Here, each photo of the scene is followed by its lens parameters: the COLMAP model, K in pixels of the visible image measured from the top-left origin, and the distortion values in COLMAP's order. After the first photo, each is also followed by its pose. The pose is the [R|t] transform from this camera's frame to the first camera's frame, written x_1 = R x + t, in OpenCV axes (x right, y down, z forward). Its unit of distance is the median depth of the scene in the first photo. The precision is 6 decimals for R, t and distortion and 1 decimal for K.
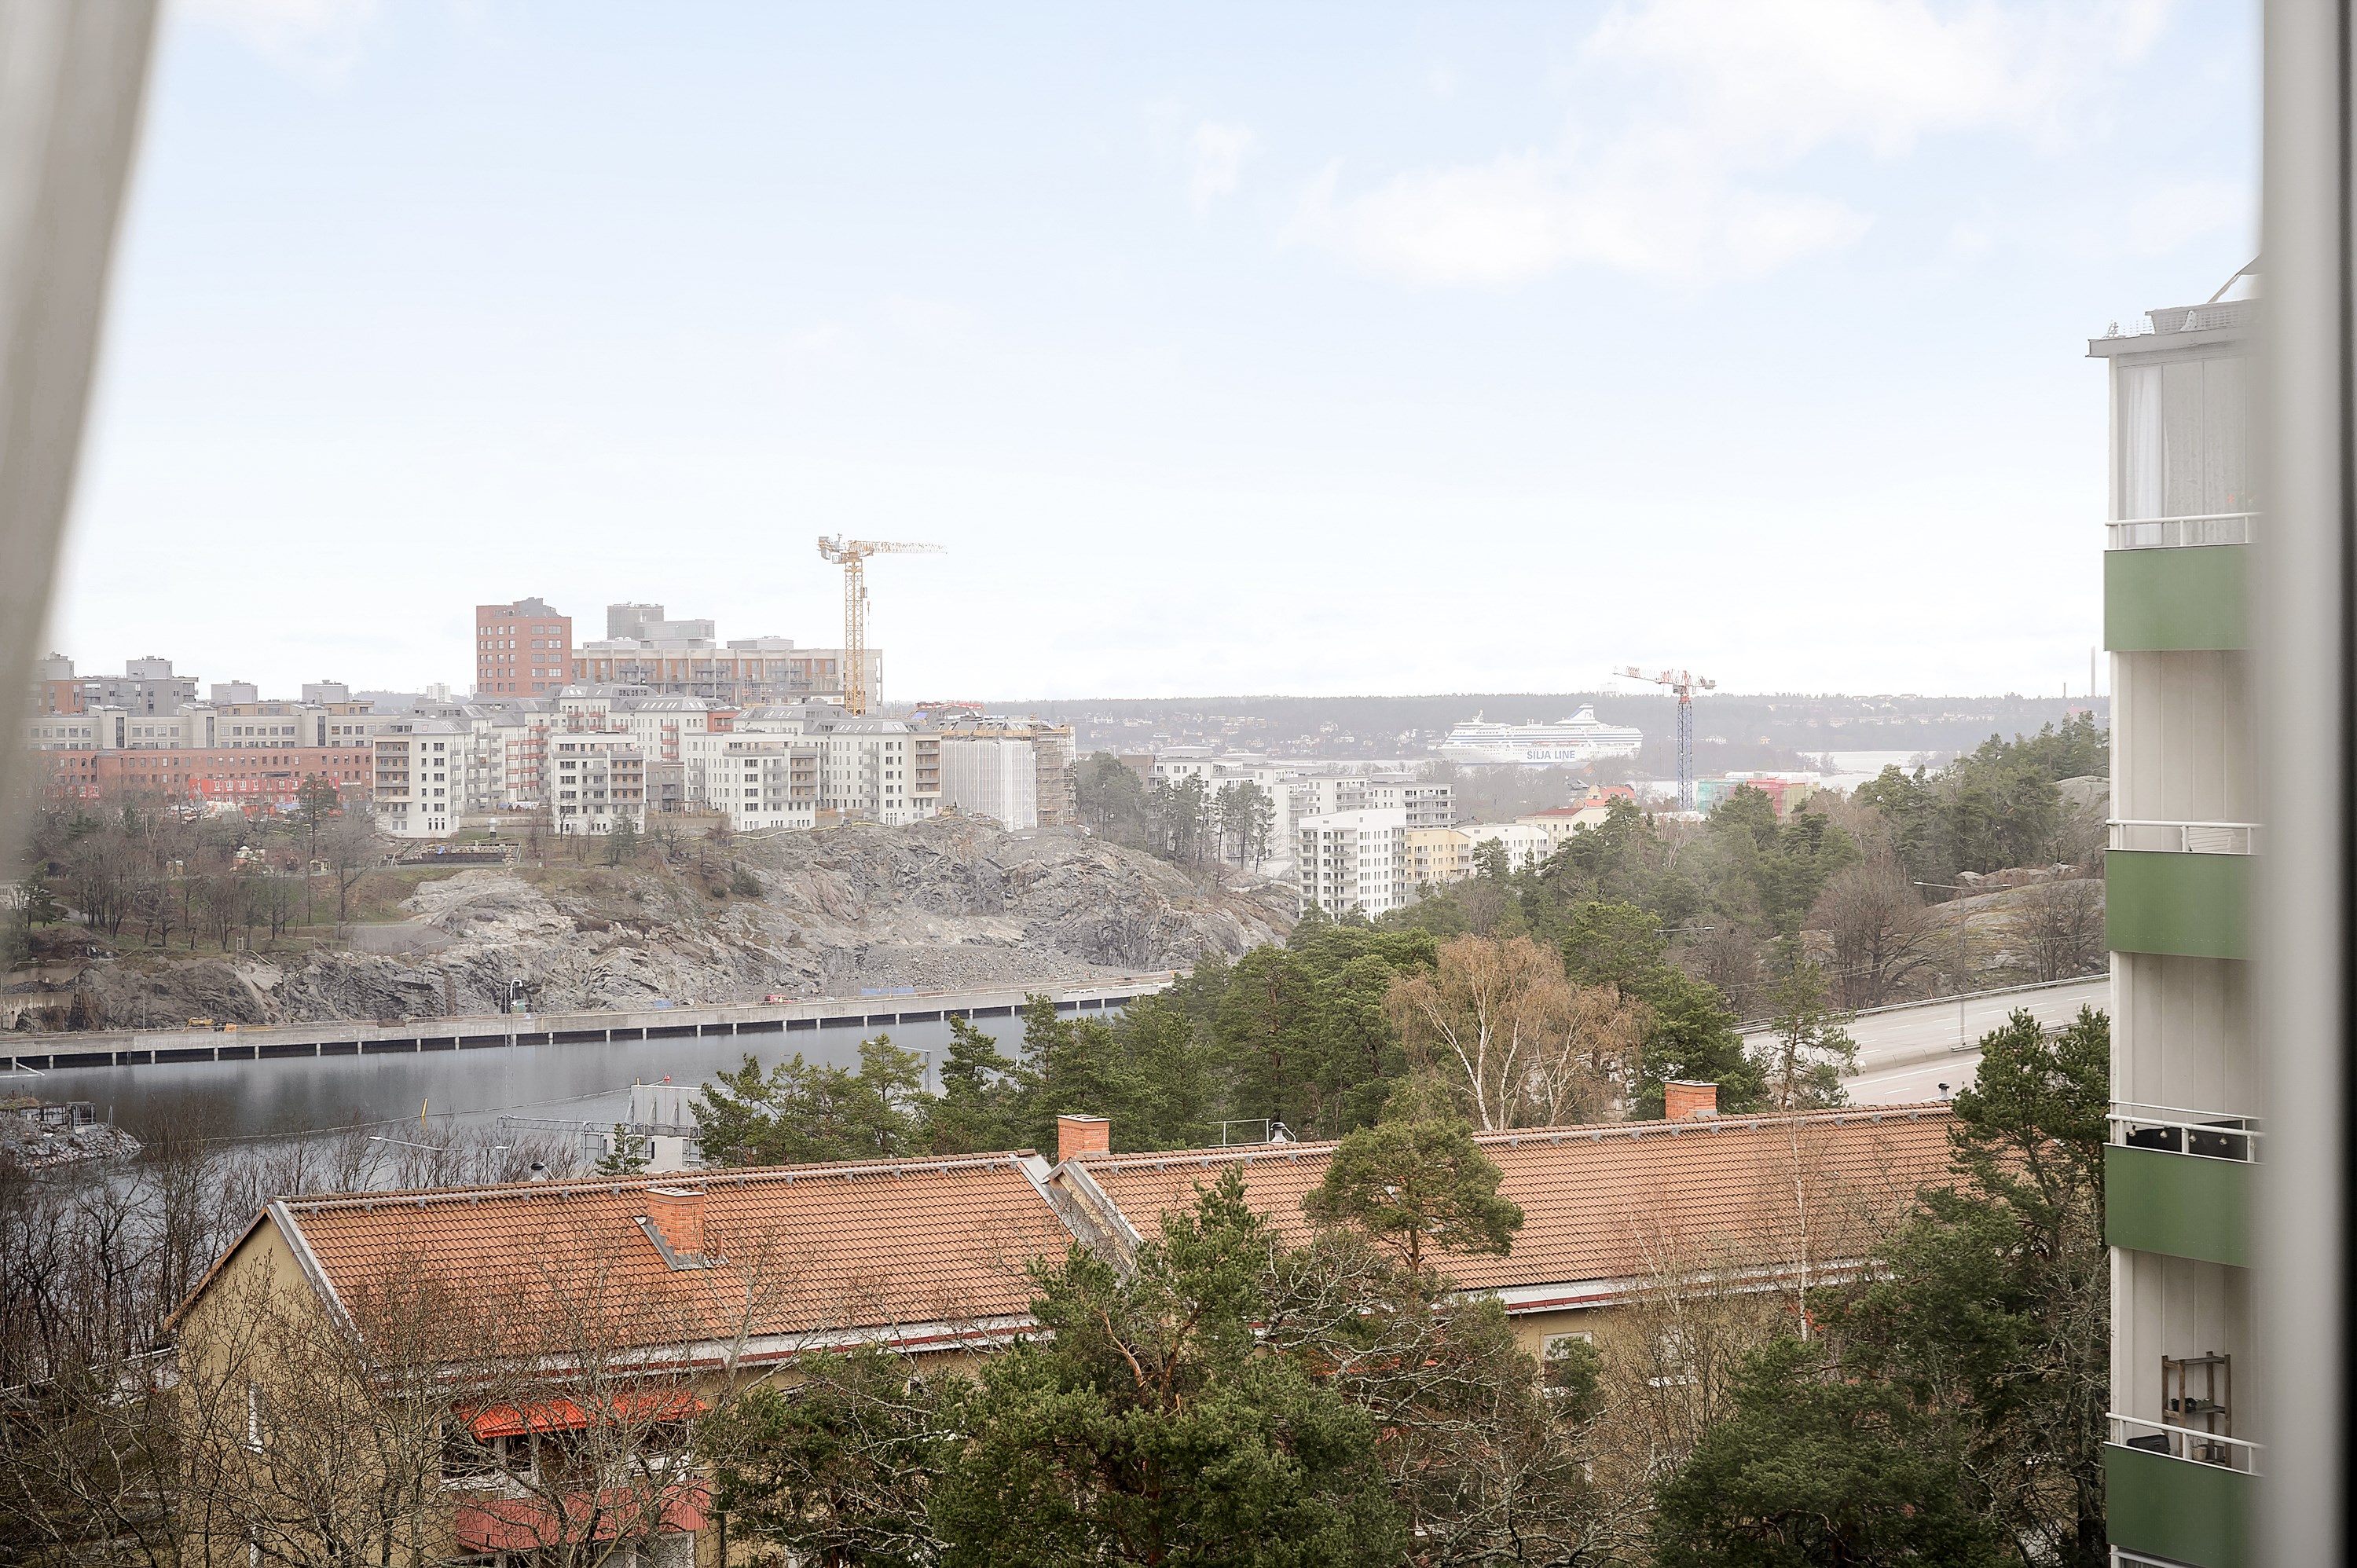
lens RADIAL K [[4703.0, 0, 1178.5], [0, 4703.0, 784.0], [0, 0, 1]] dist [-0.017720, -0.027801]
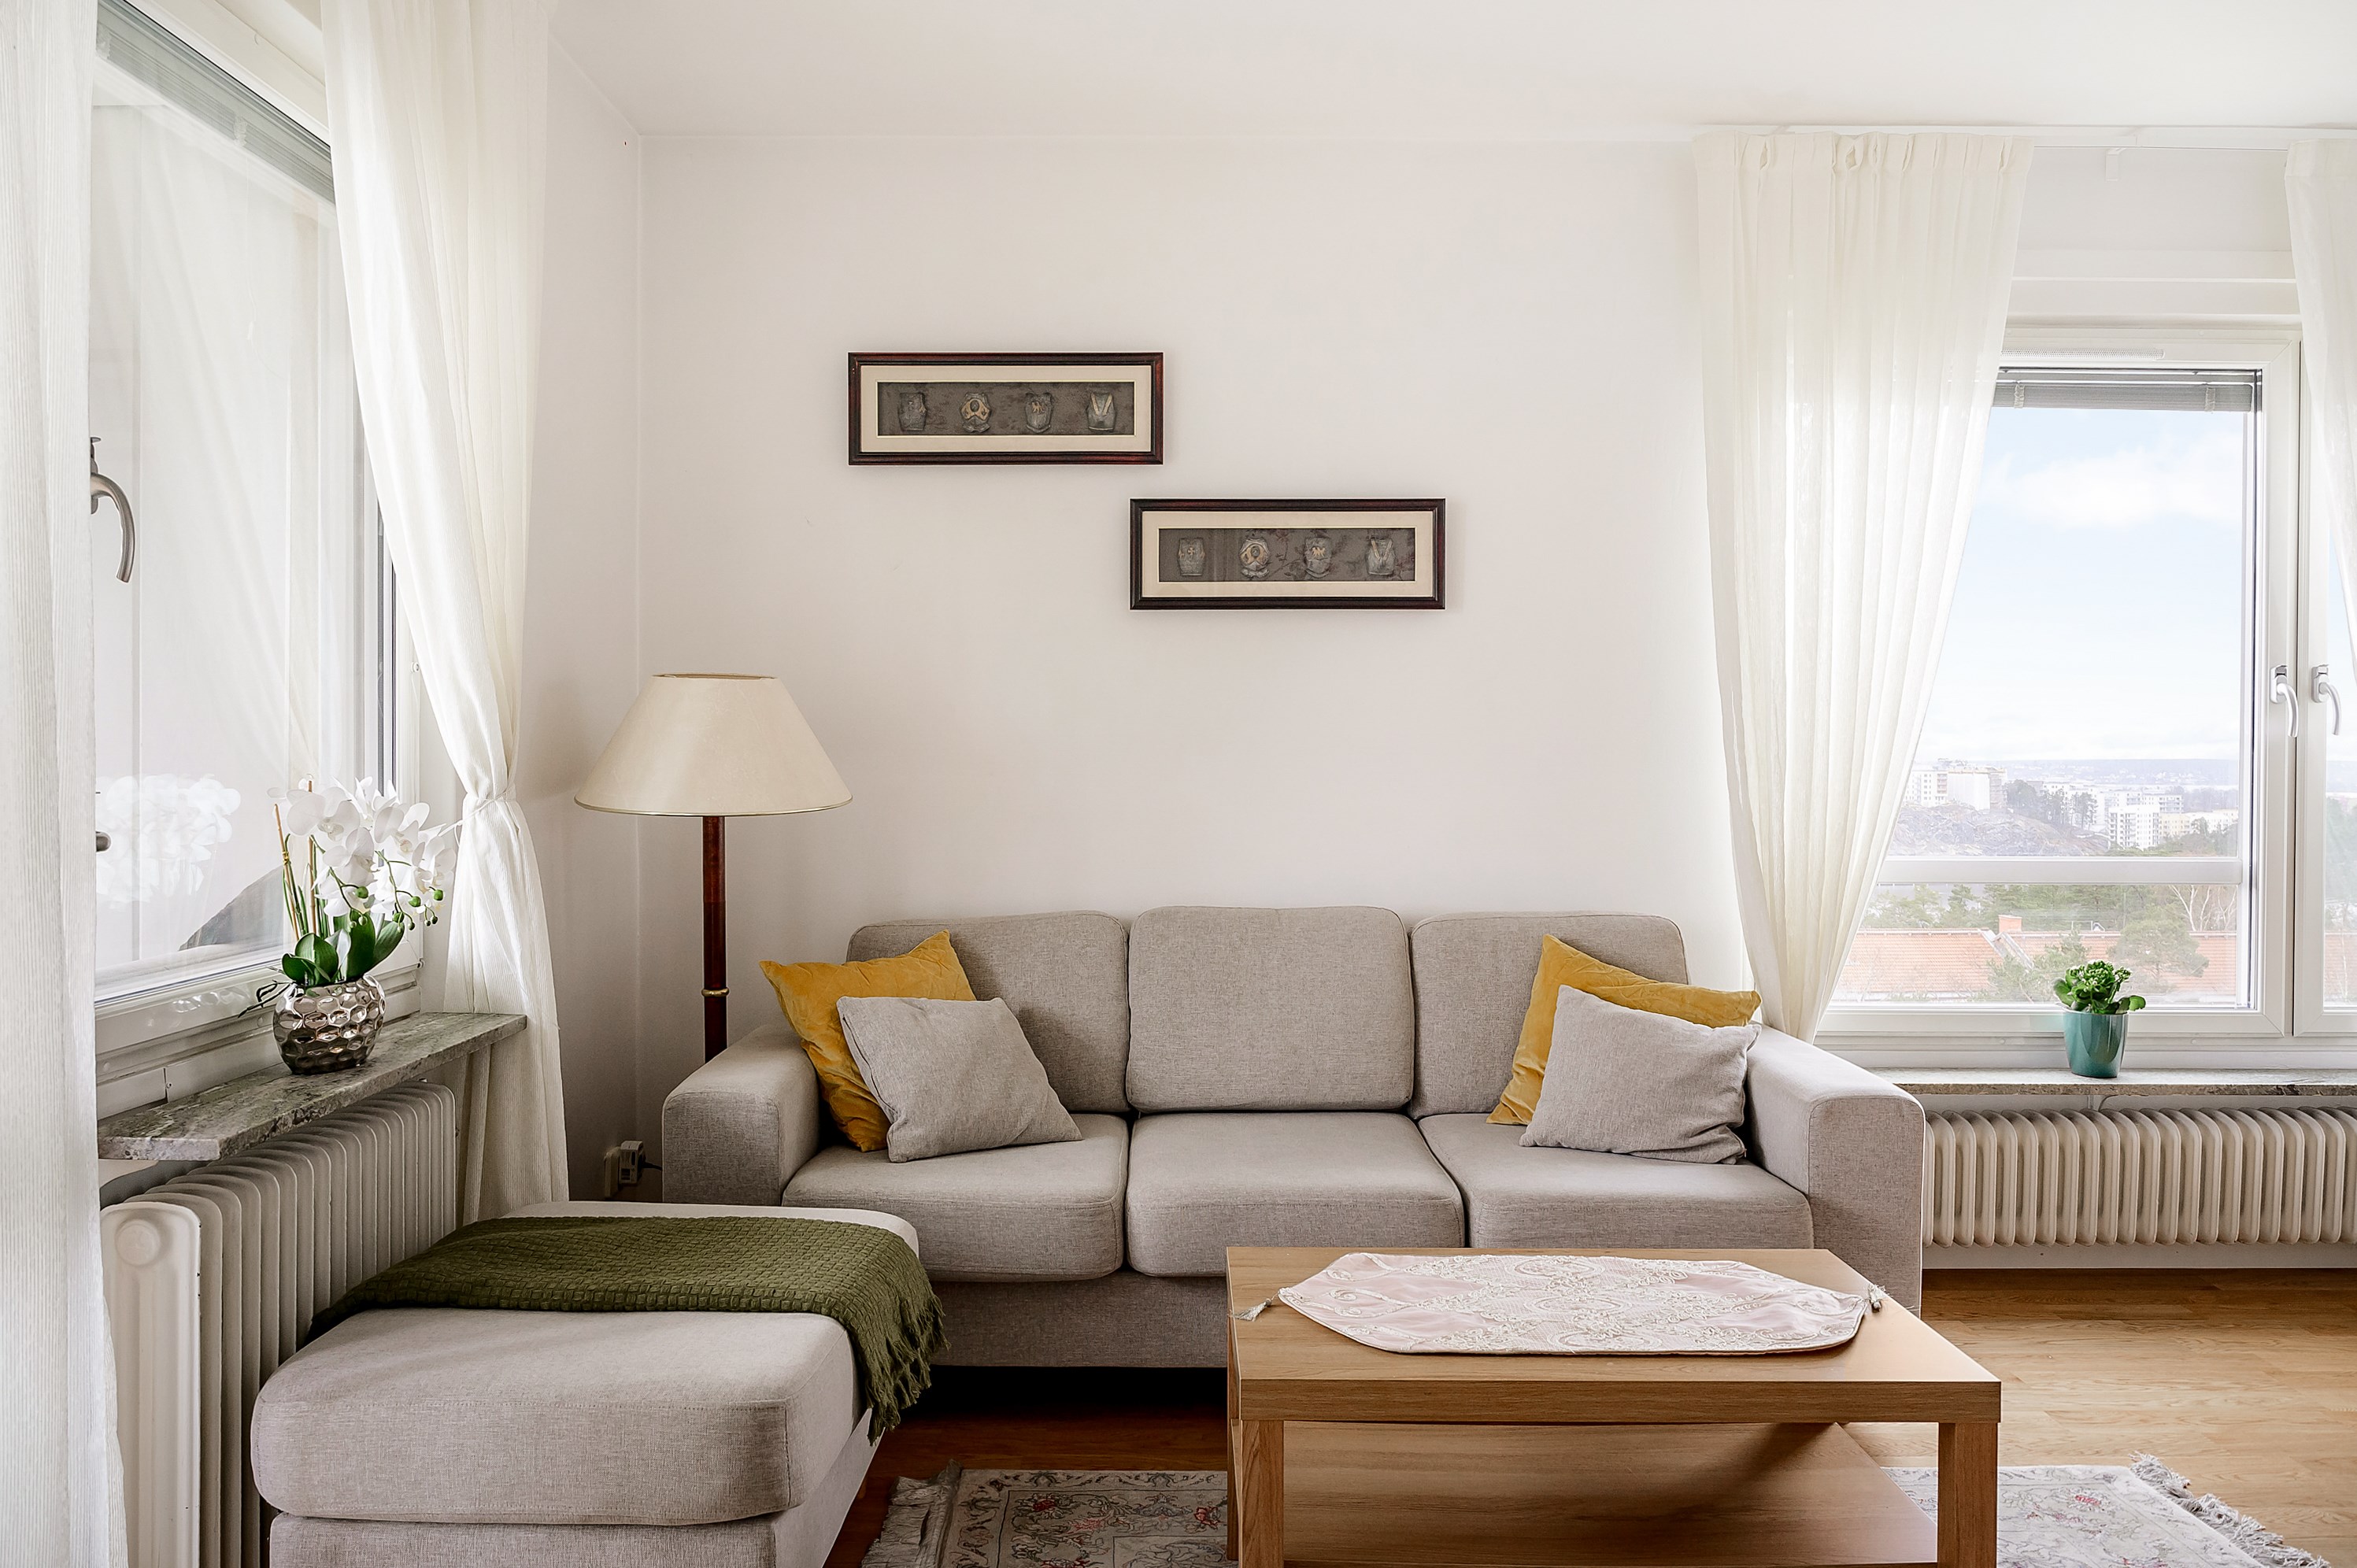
lens RADIAL K [[1736.2, 0, 1178.5], [0, 1736.2, 784.0], [0, 0, 1]] dist [-0.011428, -0.000583]
pose [[0.892372, 0.015871, -0.451021, -0.000137], [-0.016757, 0.999858, 0.002029, 0.001361], [0.450989, 0.005747, 0.892511, -0.008199]]
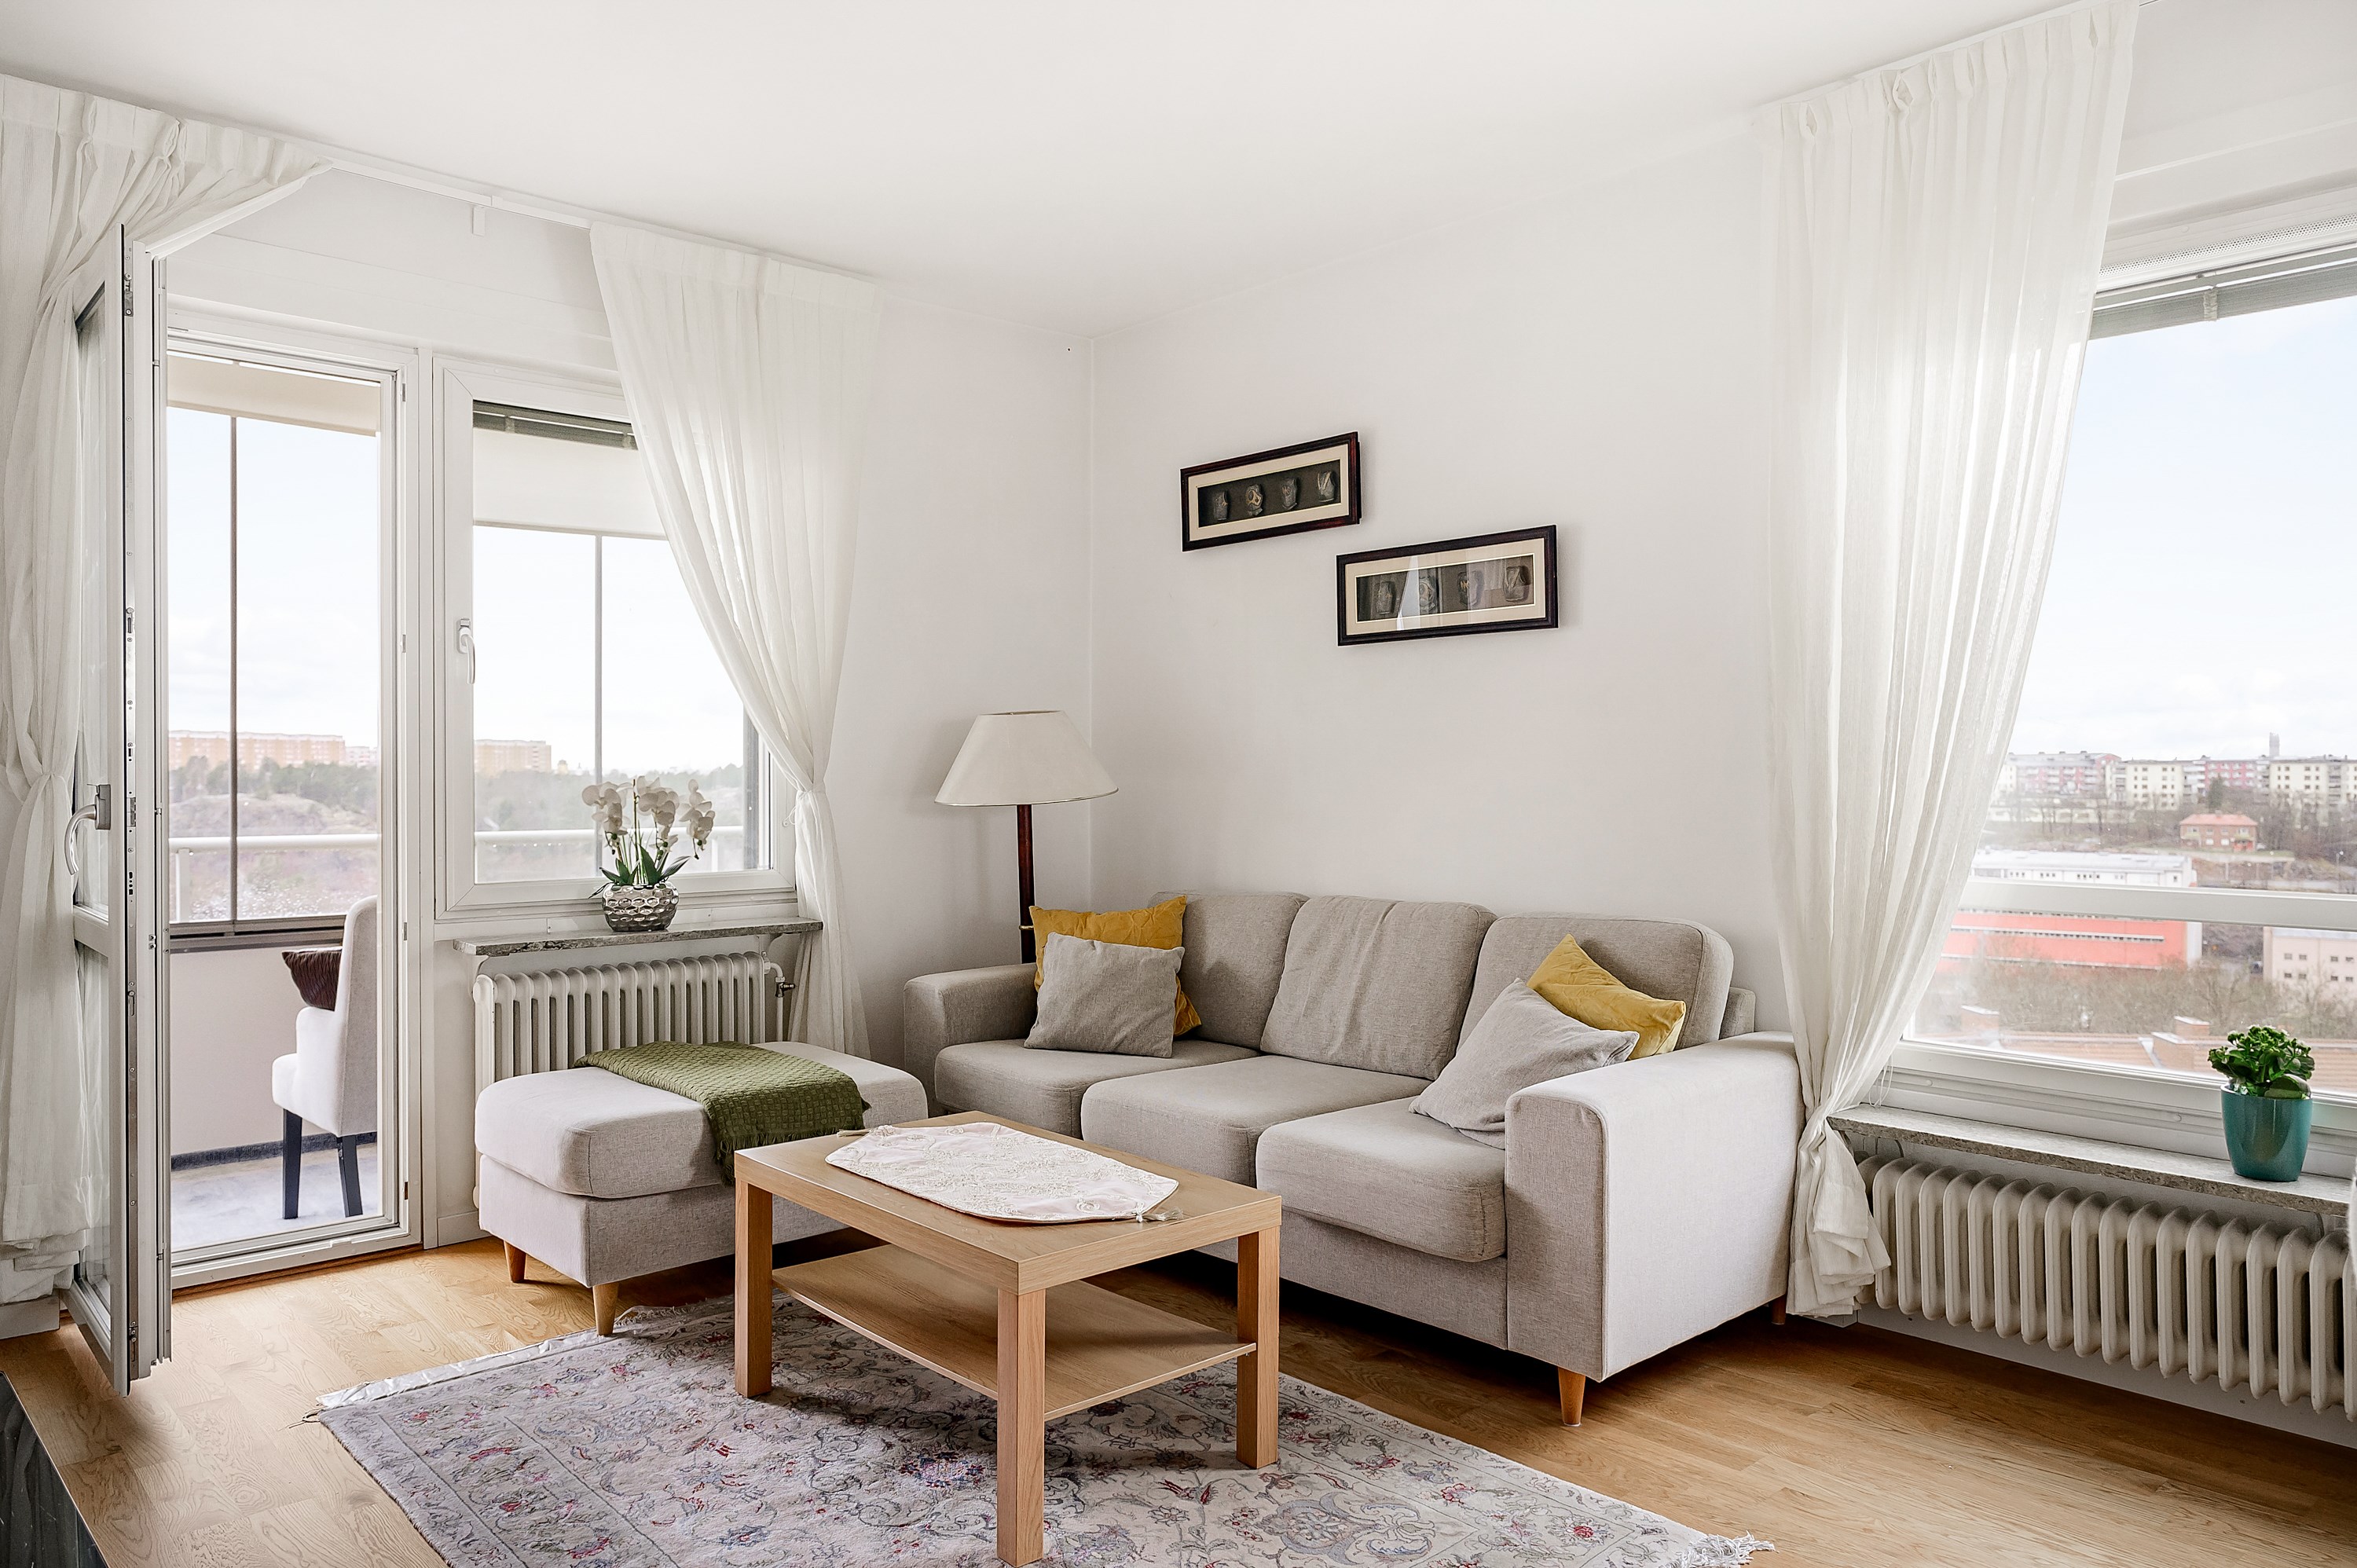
lens RADIAL K [[1616.5, 0, 1178.5], [0, 1616.5, 784.0], [0, 0, 1]] dist [-0.000646, 0.004554]
pose [[0.252791, 0.015211, -0.967401, 0.101208], [-0.019368, 0.999756, 0.010659, -0.000458], [0.967327, 0.016042, 0.253024, 0.074070]]
